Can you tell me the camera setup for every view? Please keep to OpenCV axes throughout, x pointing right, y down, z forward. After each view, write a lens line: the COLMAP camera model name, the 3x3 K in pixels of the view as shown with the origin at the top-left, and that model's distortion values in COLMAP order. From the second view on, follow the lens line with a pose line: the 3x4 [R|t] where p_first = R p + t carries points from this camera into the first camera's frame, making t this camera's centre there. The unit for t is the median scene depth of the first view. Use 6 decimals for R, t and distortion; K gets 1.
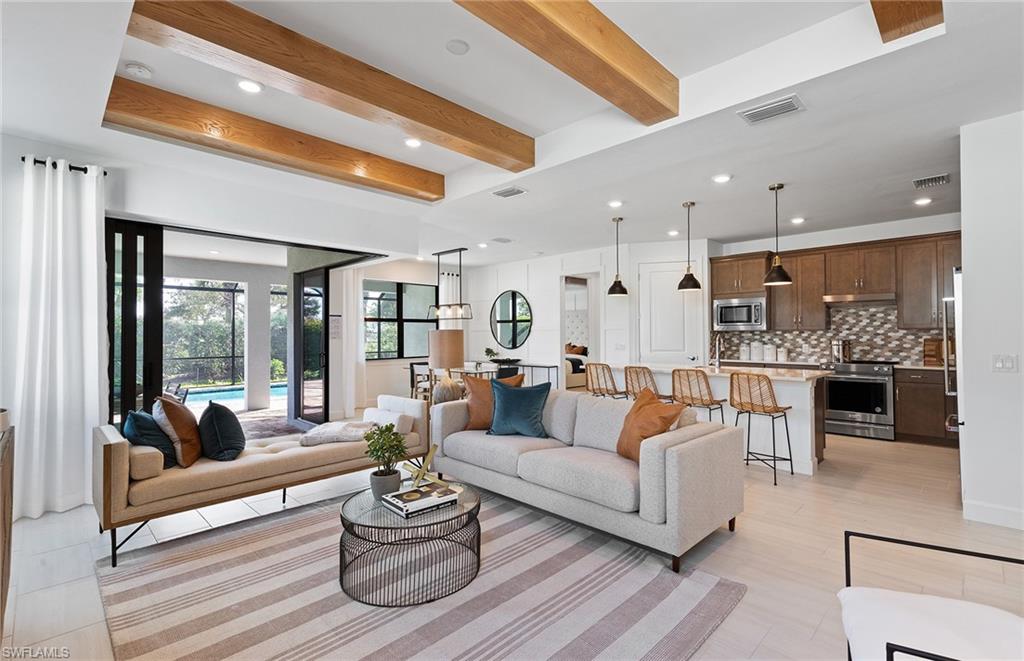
lens RADIAL K [[465.7, 0, 520.6], [0, 465.7, 325.7], [0, 0, 1]] dist [0.001700, -0.000512]
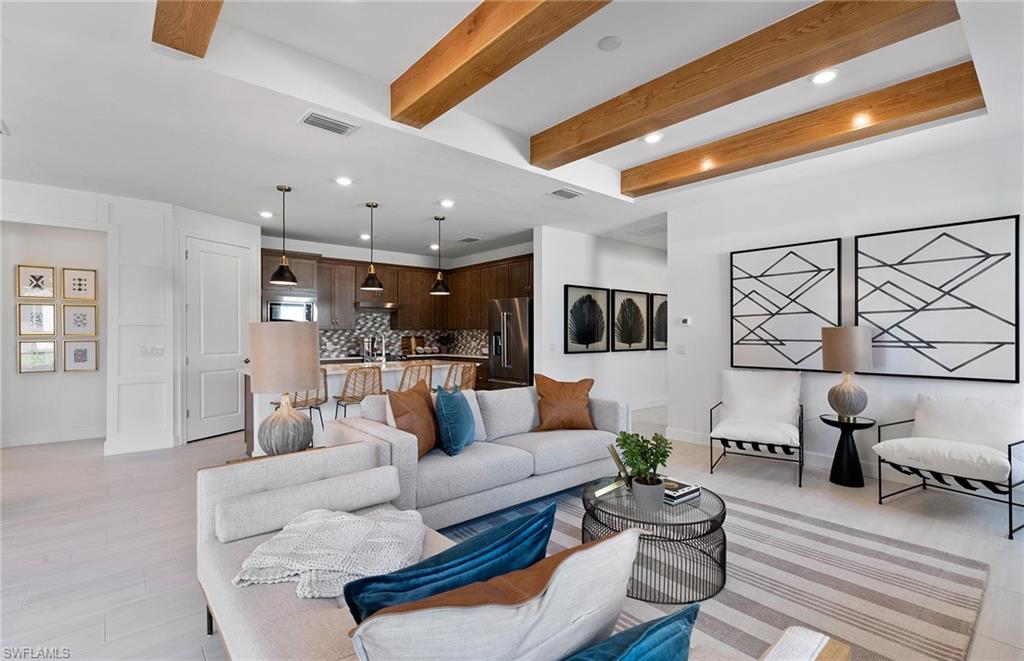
lens RADIAL K [[465.7, 0, 510.9], [0, 465.7, 335.7], [0, 0, 1]] dist [0.001700, -0.000512]
pose [[0.087925, -0.002384, 0.996124, -0.526919], [-0.019102, 0.999809, 0.004079, 0.012481], [-0.995944, -0.019386, 0.087862, 0.510352]]
